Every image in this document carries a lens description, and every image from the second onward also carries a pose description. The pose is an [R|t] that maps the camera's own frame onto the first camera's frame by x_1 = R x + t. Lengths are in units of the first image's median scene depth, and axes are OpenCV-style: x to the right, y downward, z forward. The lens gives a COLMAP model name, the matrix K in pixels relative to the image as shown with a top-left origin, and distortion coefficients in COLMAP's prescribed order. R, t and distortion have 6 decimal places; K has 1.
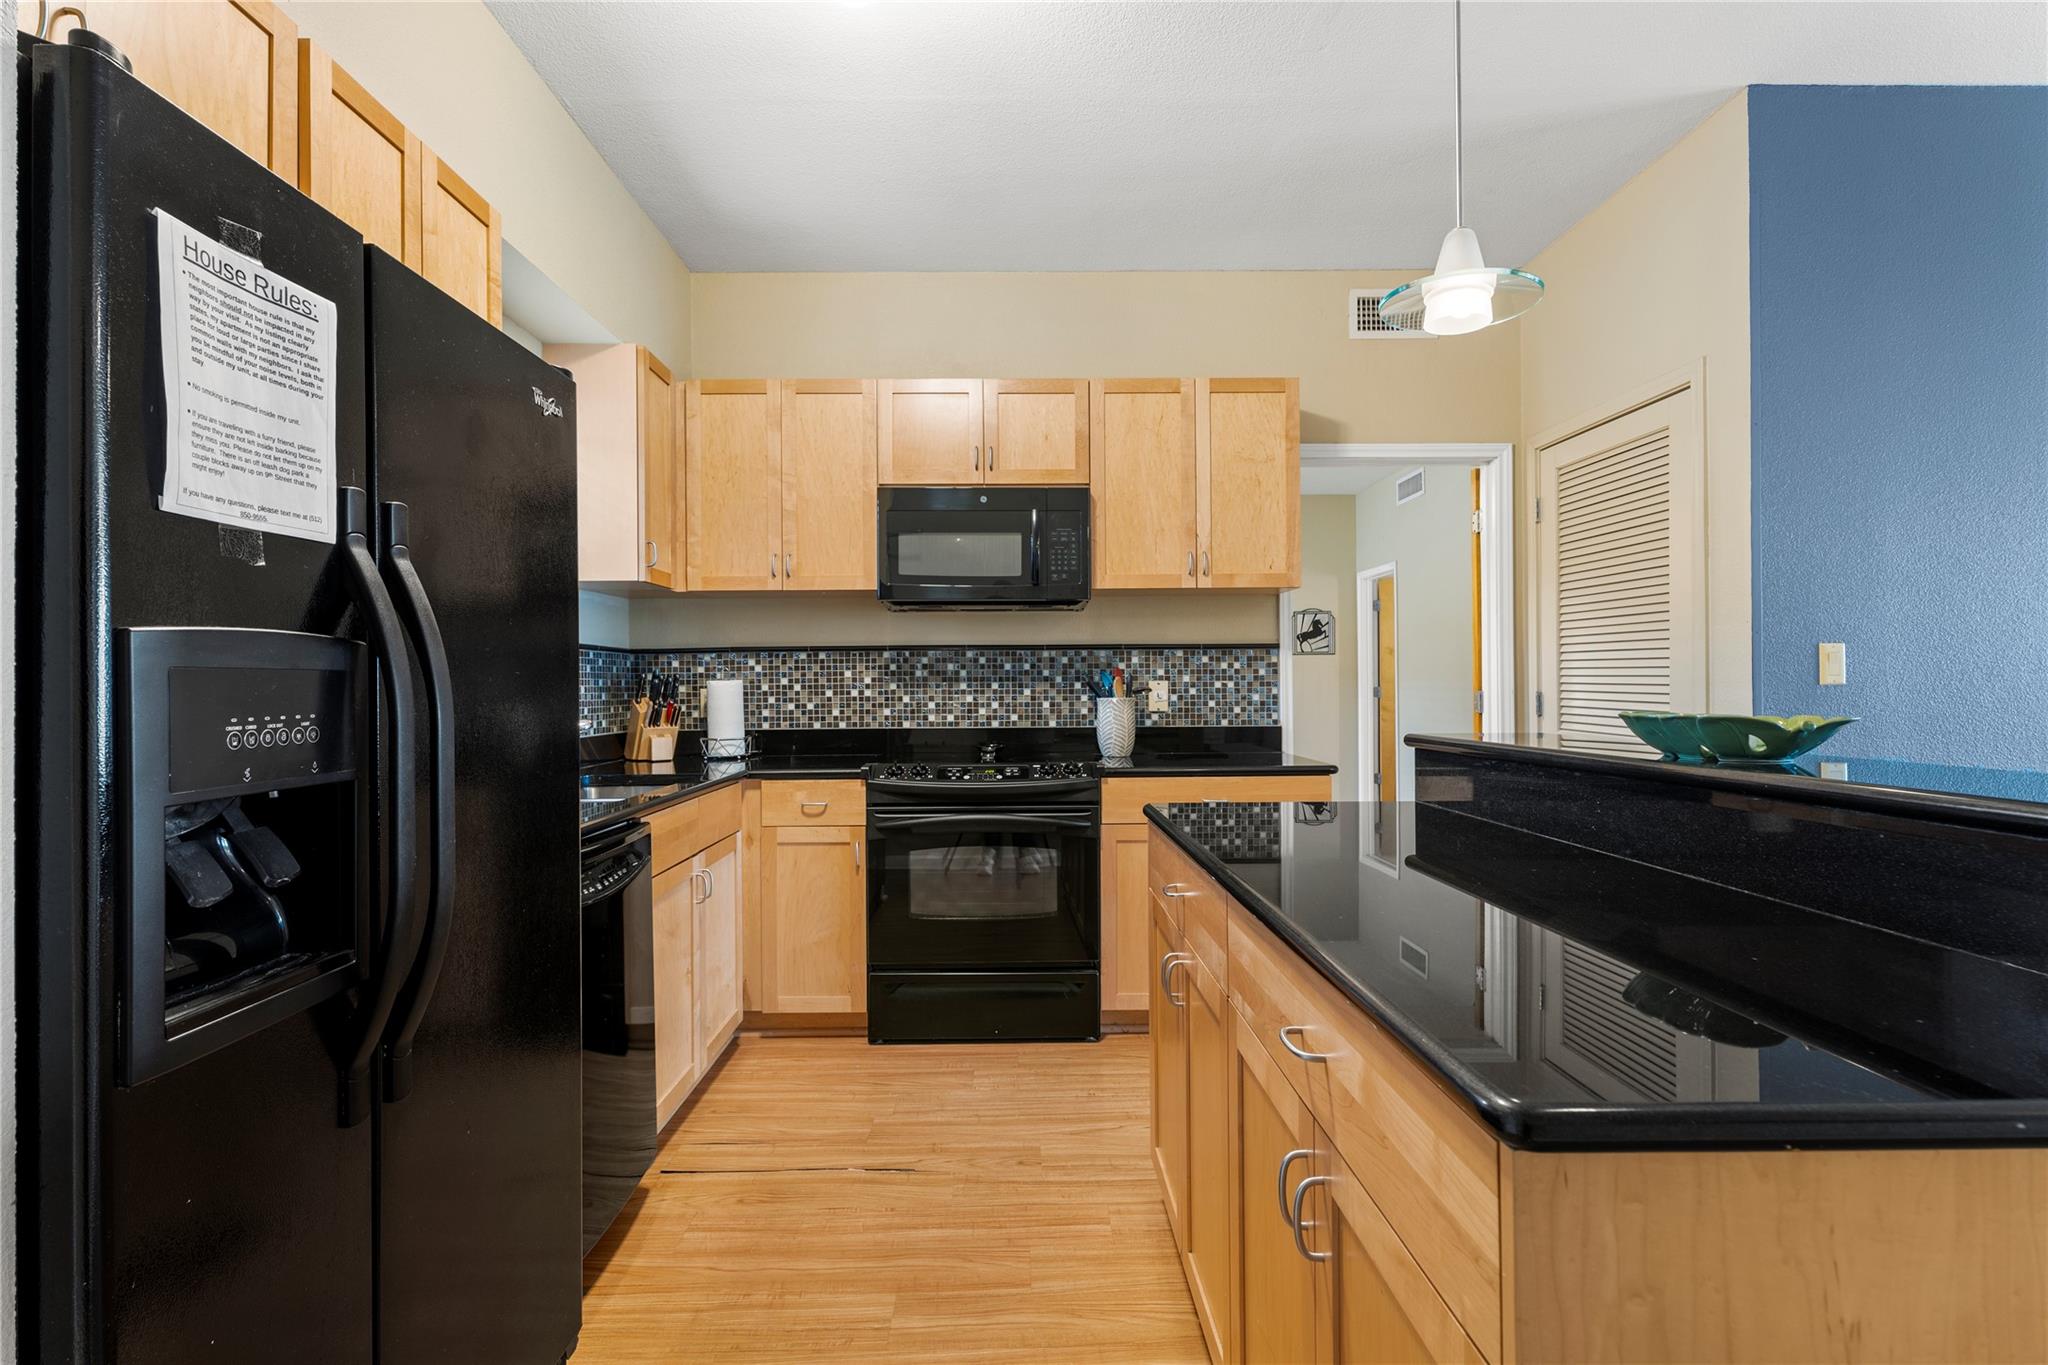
lens RADIAL K [[951.4, 0, 1020.2], [0, 951.4, 675.8], [0, 0, 1]] dist [-0.001359, 0.001223]
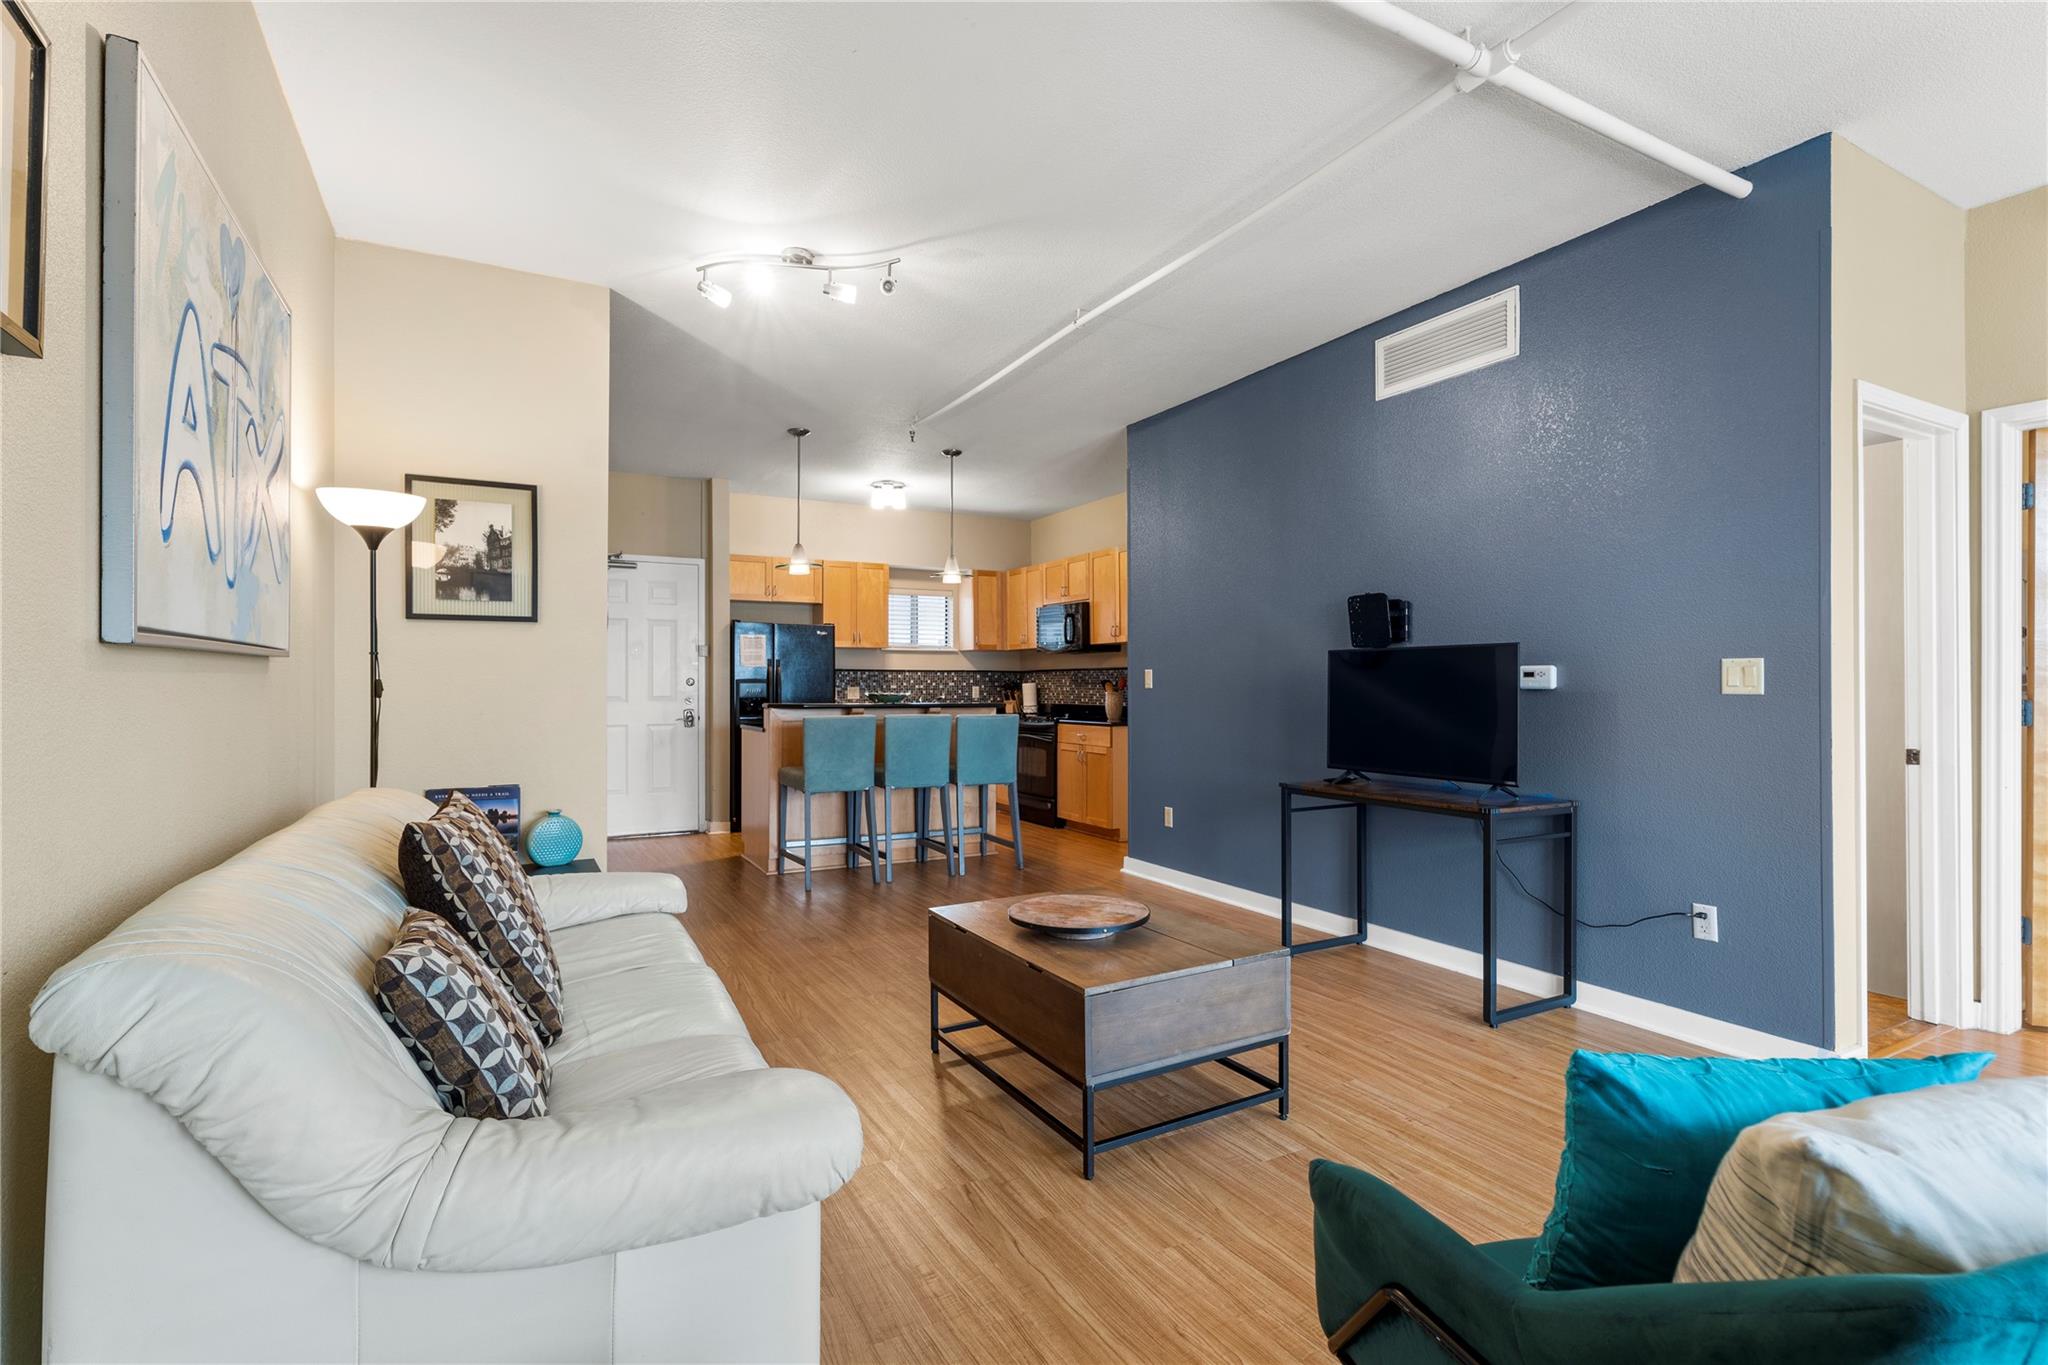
lens RADIAL K [[951.6, 0, 1021.2], [0, 951.6, 685.4], [0, 0, 1]] dist [0.000829, 0.001848]
pose [[0.473109, 0.006394, -0.880980, 1.862262], [0.004787, 0.999940, 0.009828, -0.014611], [0.880991, -0.008867, 0.473051, -0.215943]]
